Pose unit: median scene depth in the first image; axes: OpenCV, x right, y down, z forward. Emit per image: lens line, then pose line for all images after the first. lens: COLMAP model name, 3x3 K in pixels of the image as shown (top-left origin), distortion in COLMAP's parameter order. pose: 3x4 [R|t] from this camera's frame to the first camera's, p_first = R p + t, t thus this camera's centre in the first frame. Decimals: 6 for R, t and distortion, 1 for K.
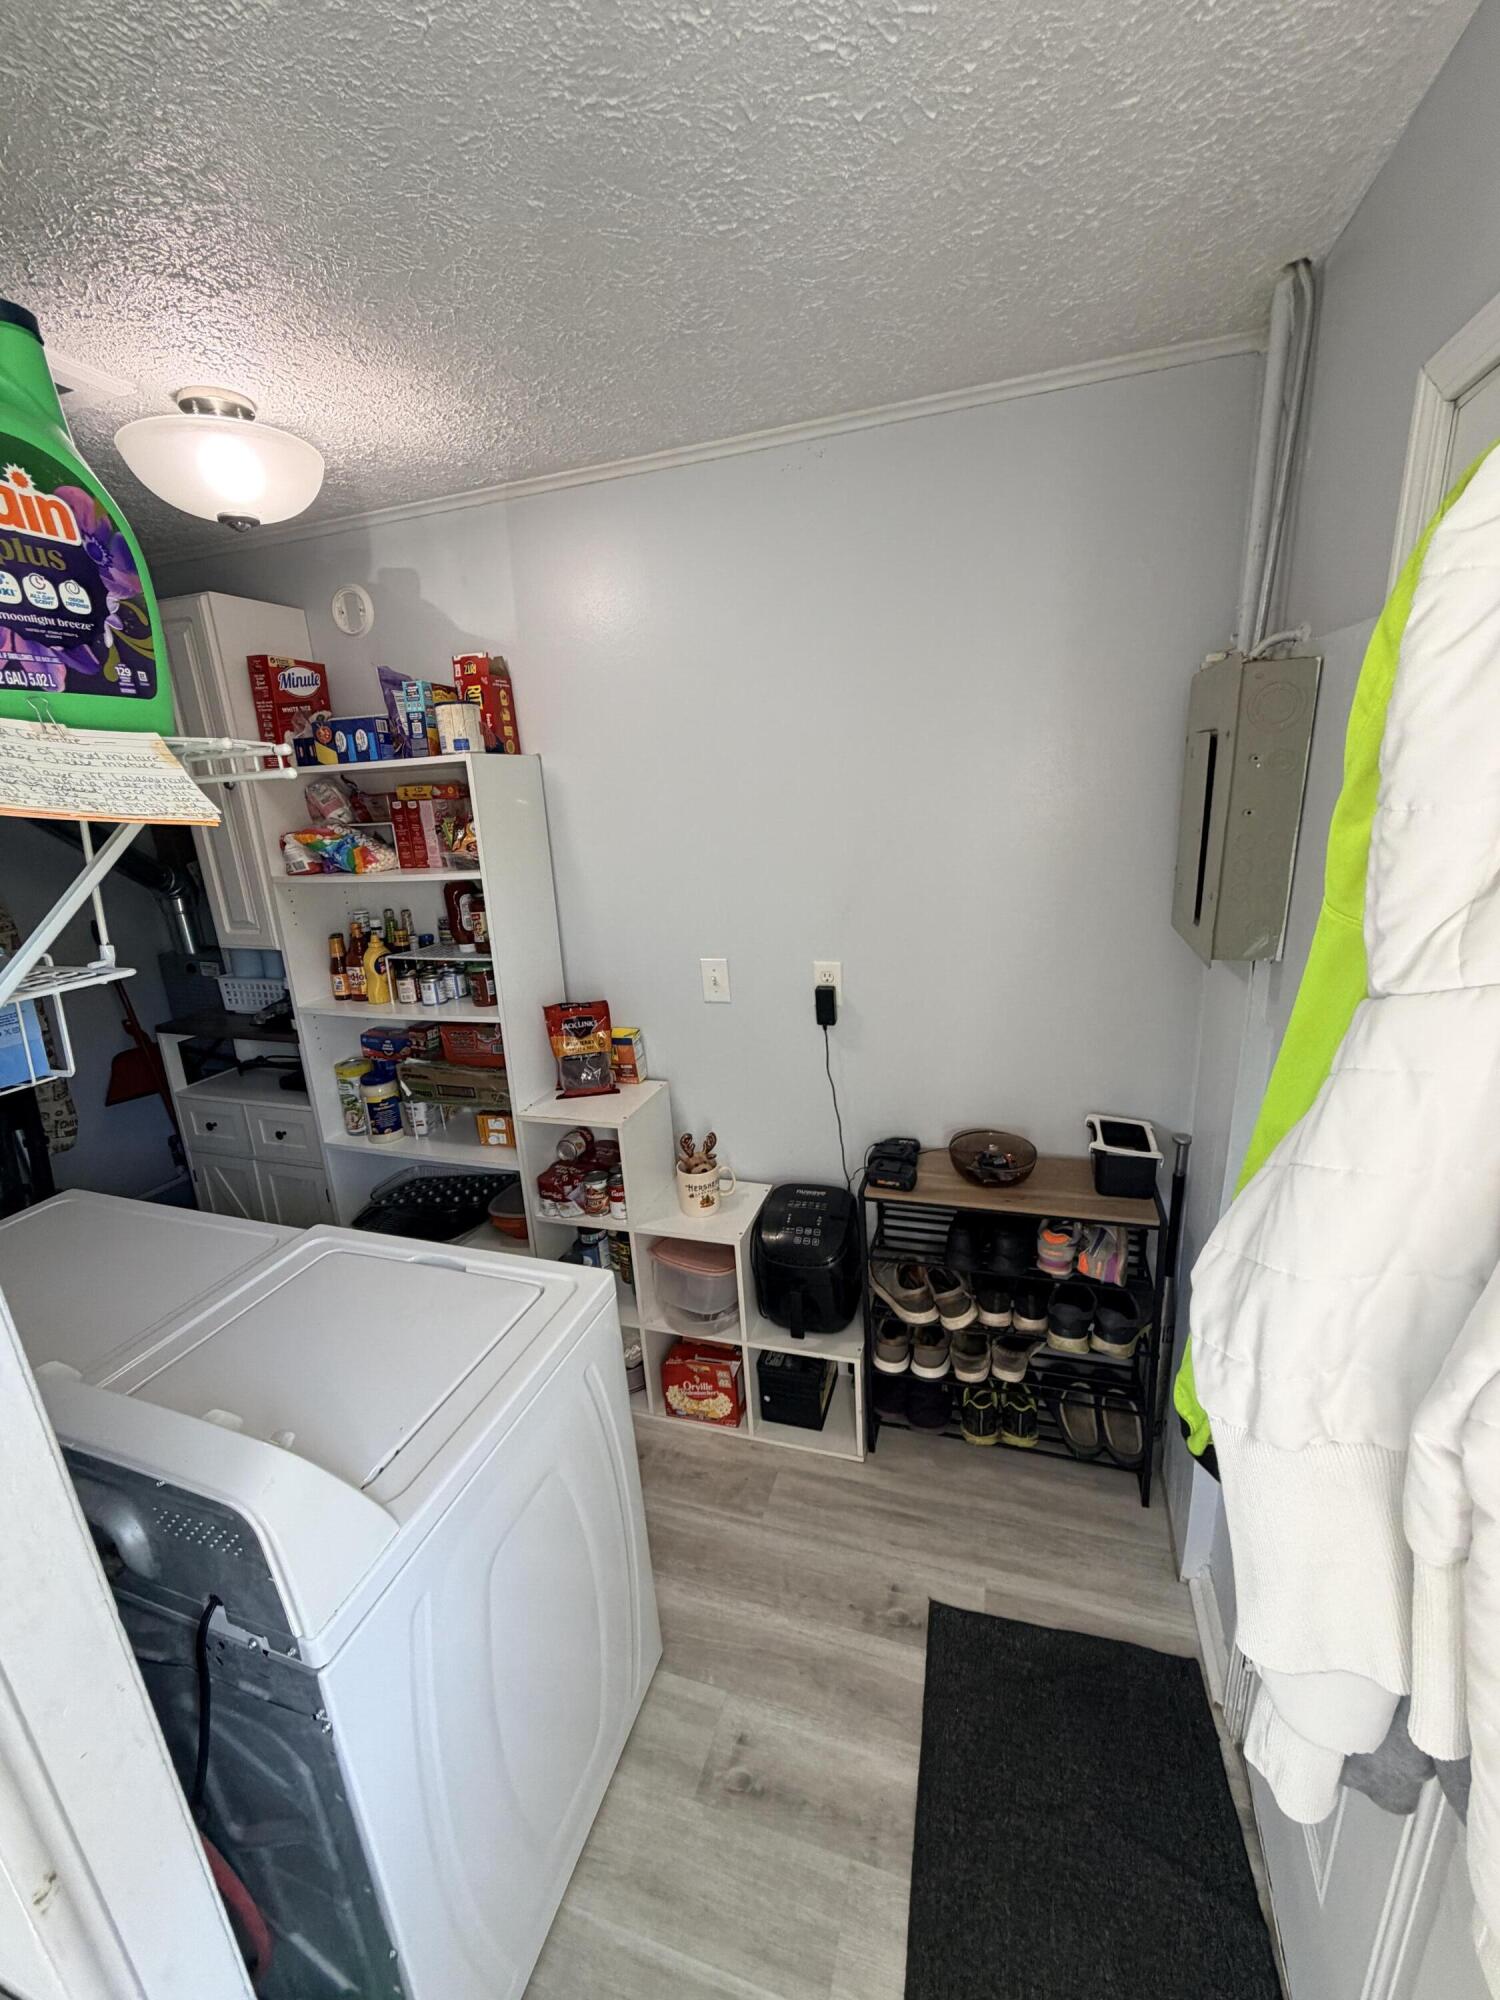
lens RADIAL K [[796.7, 0, 747.6], [0, 796.7, 1005.4], [0, 0, 1]] dist [0.001126, -0.000211]
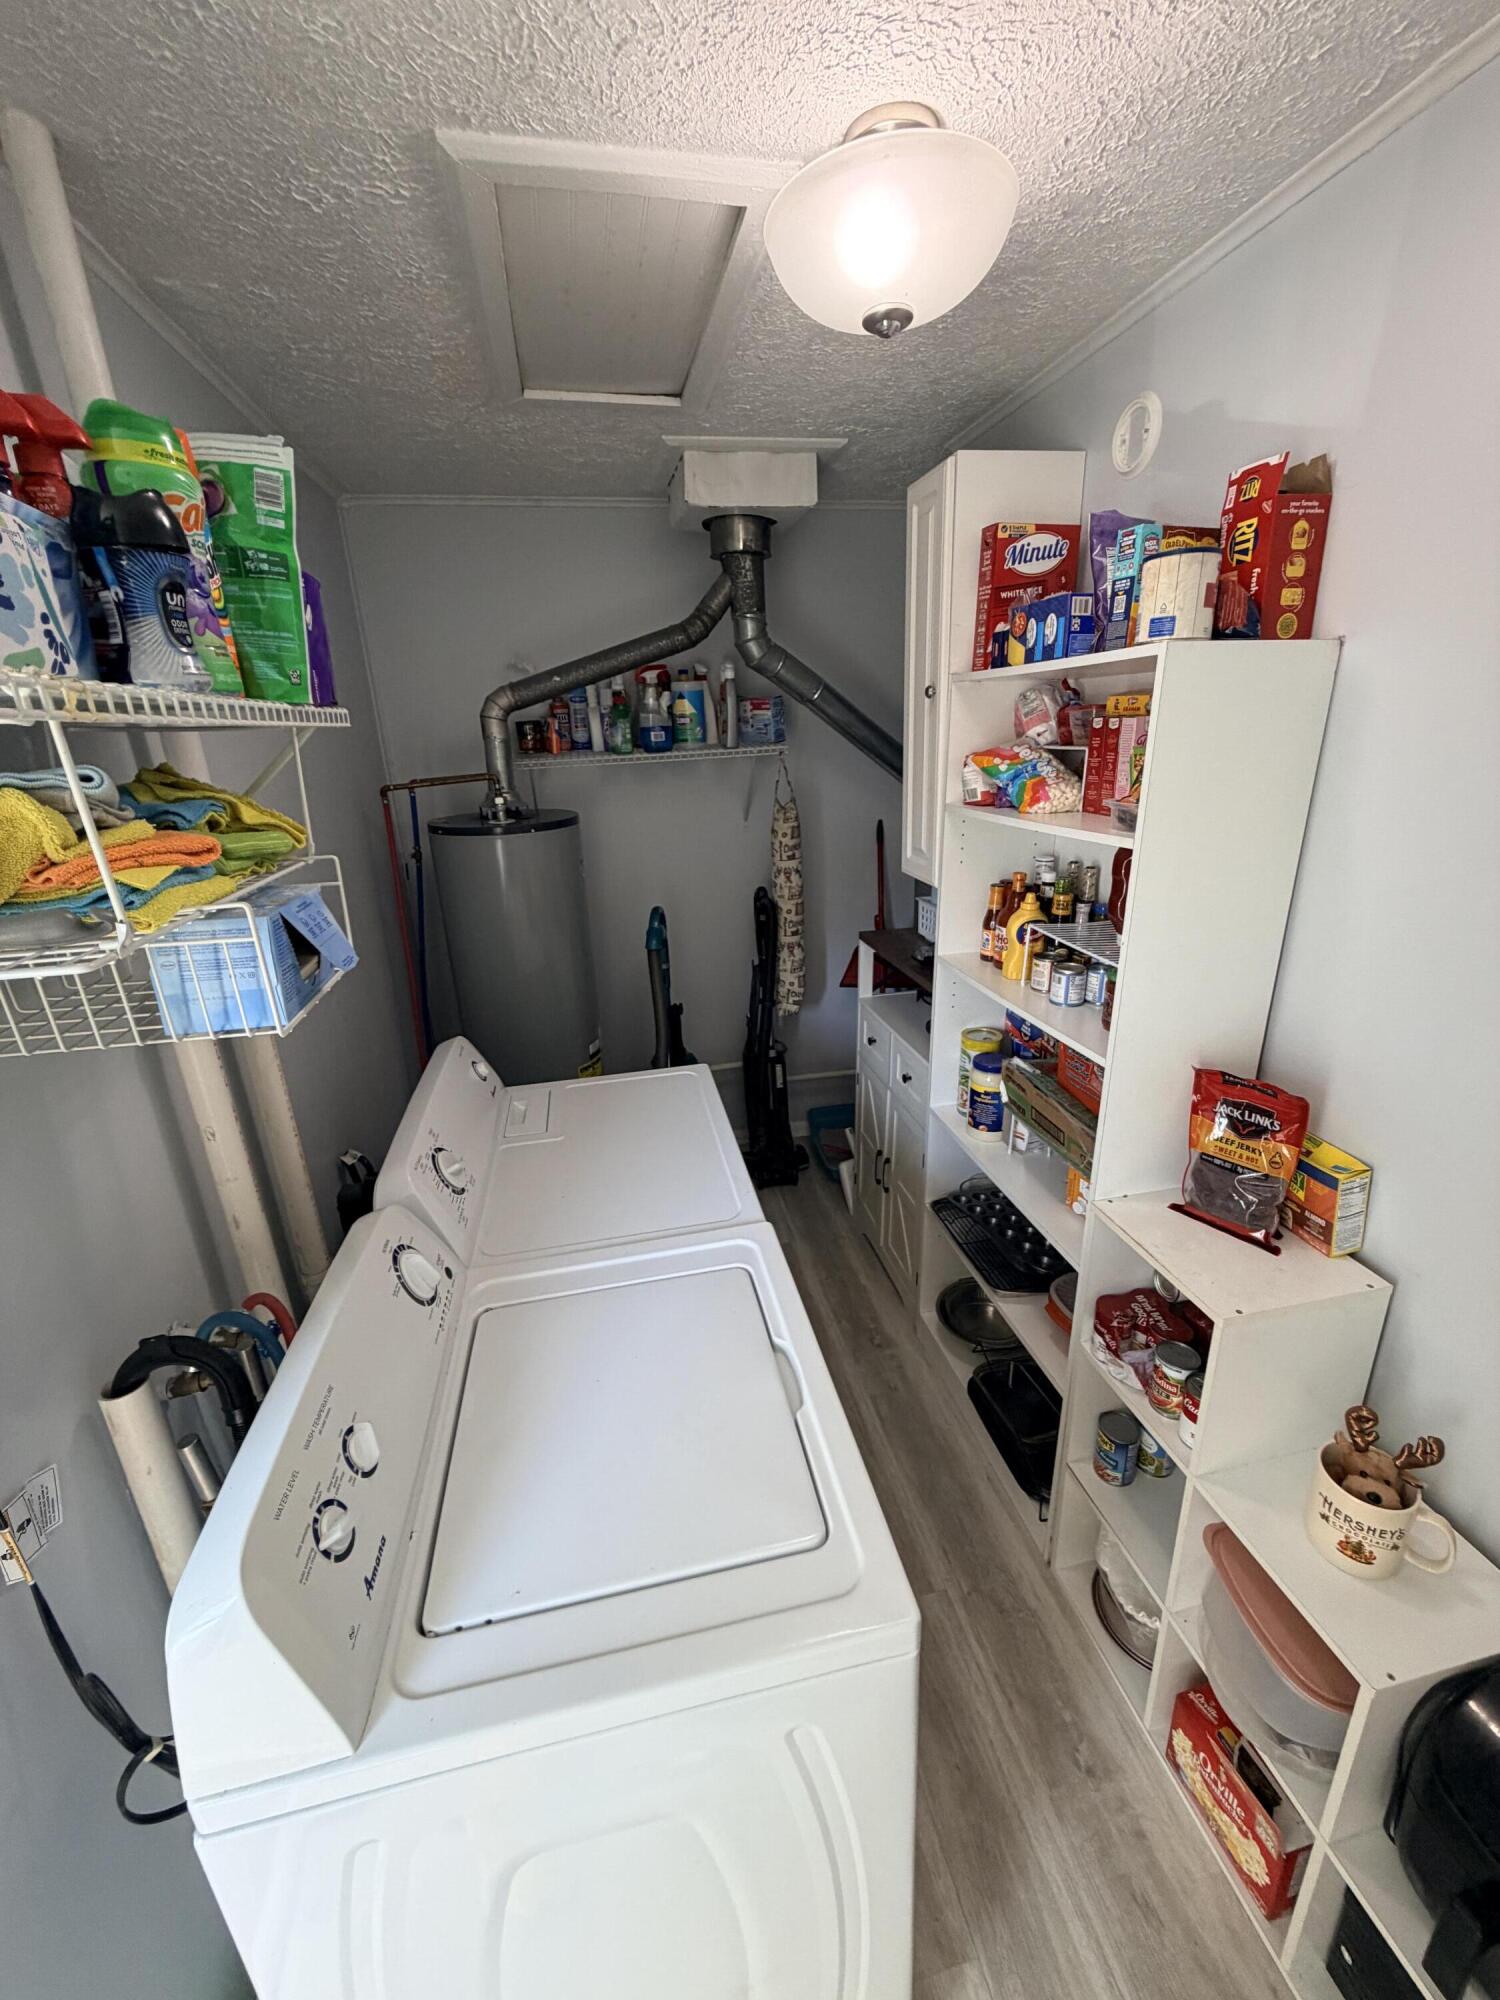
lens RADIAL K [[796.7, 0, 753.0], [0, 796.7, 998.0], [0, 0, 1]] dist [0.001126, -0.000211]
pose [[0.502429, 0.313028, -0.805964, 0.053201], [-0.226128, 0.947290, 0.226952, -0.110726], [0.834524, 0.068224, 0.546731, 0.372480]]
